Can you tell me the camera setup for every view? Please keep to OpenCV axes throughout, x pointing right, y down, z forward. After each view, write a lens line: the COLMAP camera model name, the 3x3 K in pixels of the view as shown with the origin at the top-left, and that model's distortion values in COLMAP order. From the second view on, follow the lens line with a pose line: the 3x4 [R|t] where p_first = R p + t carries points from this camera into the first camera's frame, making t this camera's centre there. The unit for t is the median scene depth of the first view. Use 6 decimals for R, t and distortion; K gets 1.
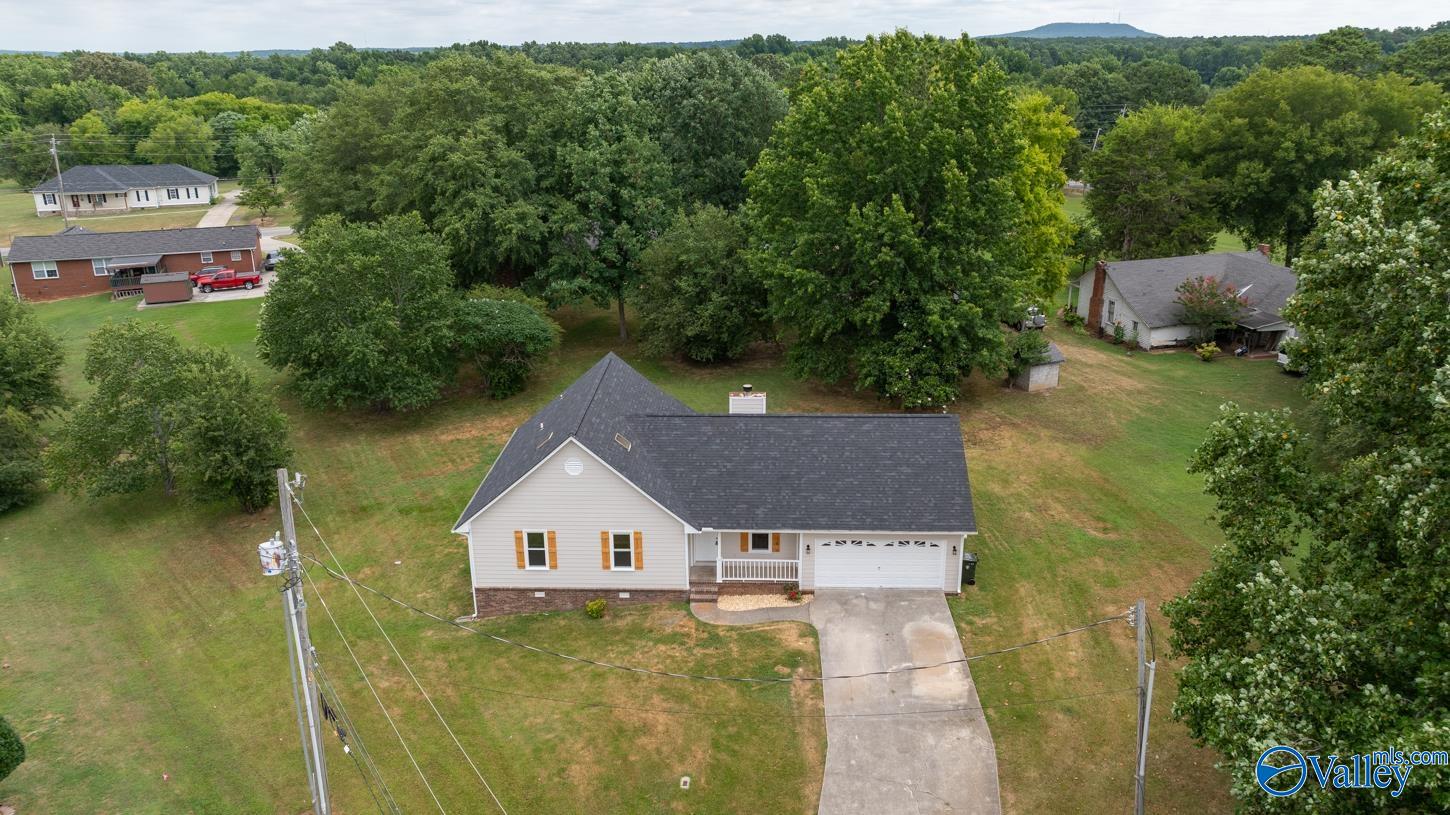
lens RADIAL K [[1030.2, 0, 736.3], [0, 1030.2, 385.1], [0, 0, 1]] dist [-0.013722, -0.008814]
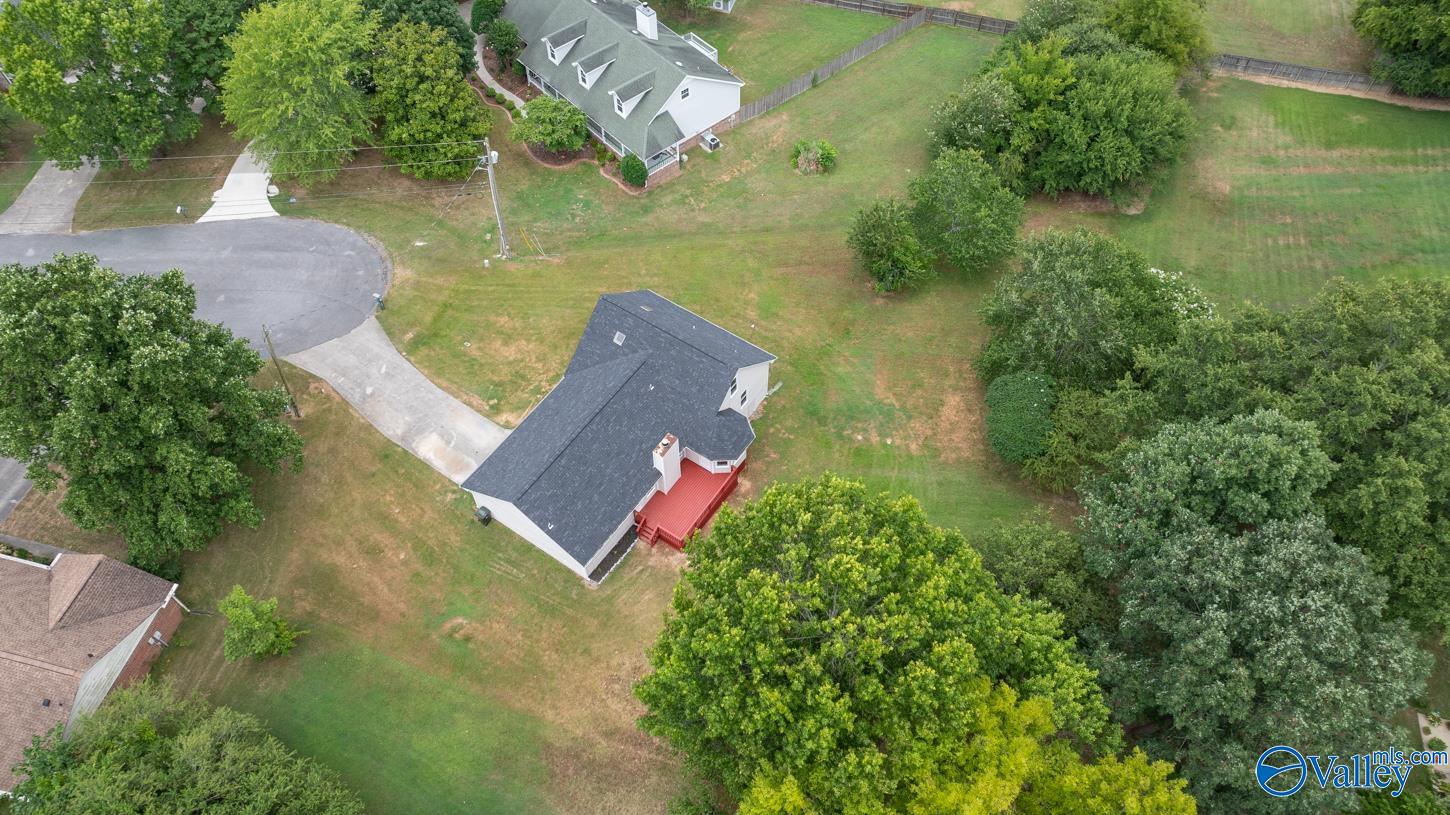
lens RADIAL K [[1030.2, 0, 732.8], [0, 1030.2, 402.5], [0, 0, 1]] dist [-0.013722, -0.008814]
pose [[-0.543139, 0.686329, -0.483687, 0.688123], [-0.261951, 0.408803, 0.874221, -1.446626], [0.797735, 0.601526, -0.042252, 1.306650]]
